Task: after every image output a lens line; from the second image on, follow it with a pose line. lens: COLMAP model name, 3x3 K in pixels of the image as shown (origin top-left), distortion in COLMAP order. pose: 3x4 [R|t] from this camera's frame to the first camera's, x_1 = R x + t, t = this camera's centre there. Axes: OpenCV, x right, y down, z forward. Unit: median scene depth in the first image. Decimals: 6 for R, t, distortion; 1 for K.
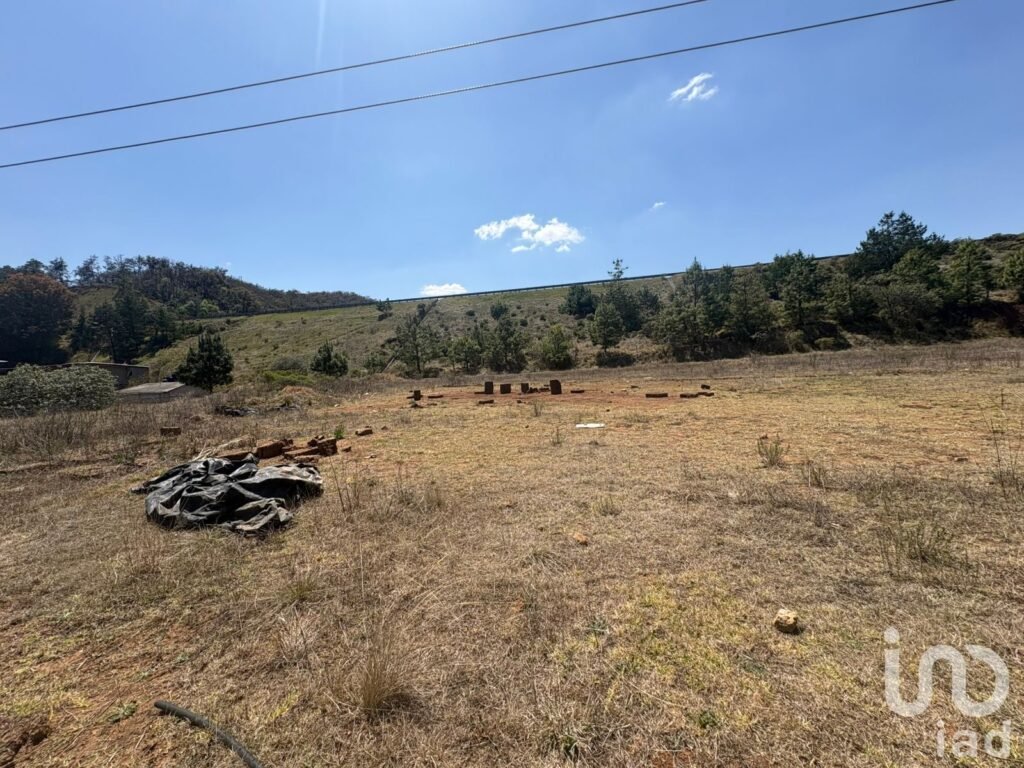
lens RADIAL K [[407.5, 0, 512.8], [0, 407.5, 385.0], [0, 0, 1]] dist [-0.000959, -0.000286]
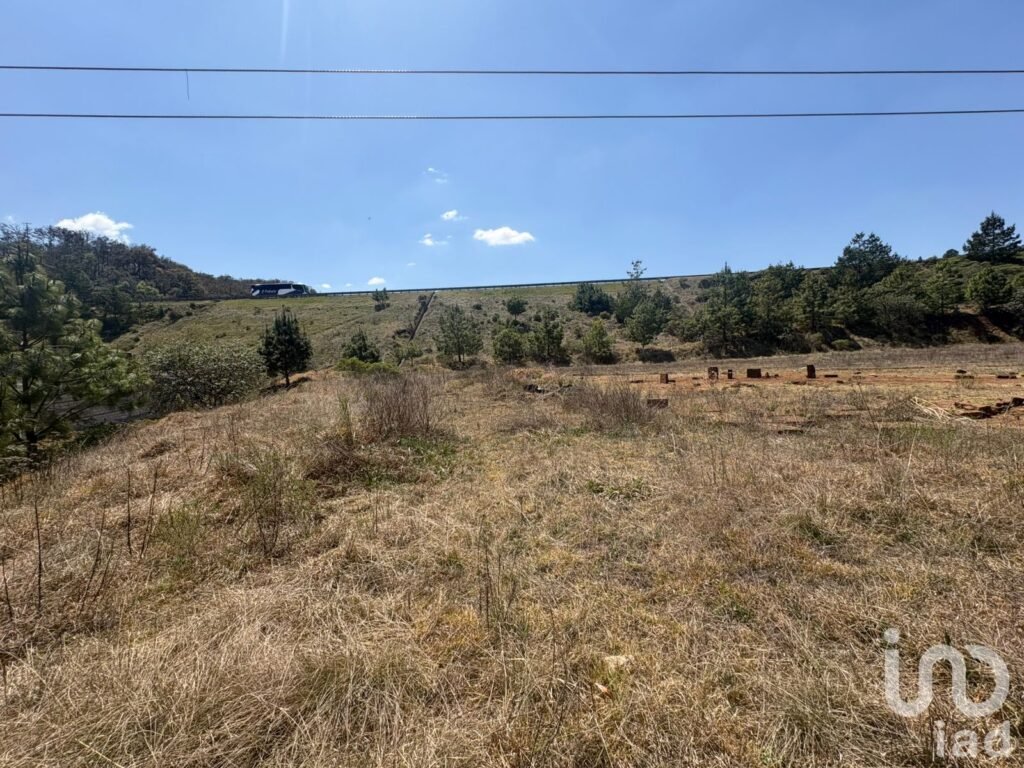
lens RADIAL K [[406.4, 0, 513.0], [0, 406.4, 383.4], [0, 0, 1]] dist [-0.000566, -0.000091]
pose [[0.988422, 0.011312, 0.151311, -0.191341], [-0.011235, 0.999936, -0.001368, 0.010565], [-0.151317, -0.000348, 0.988485, 0.018013]]
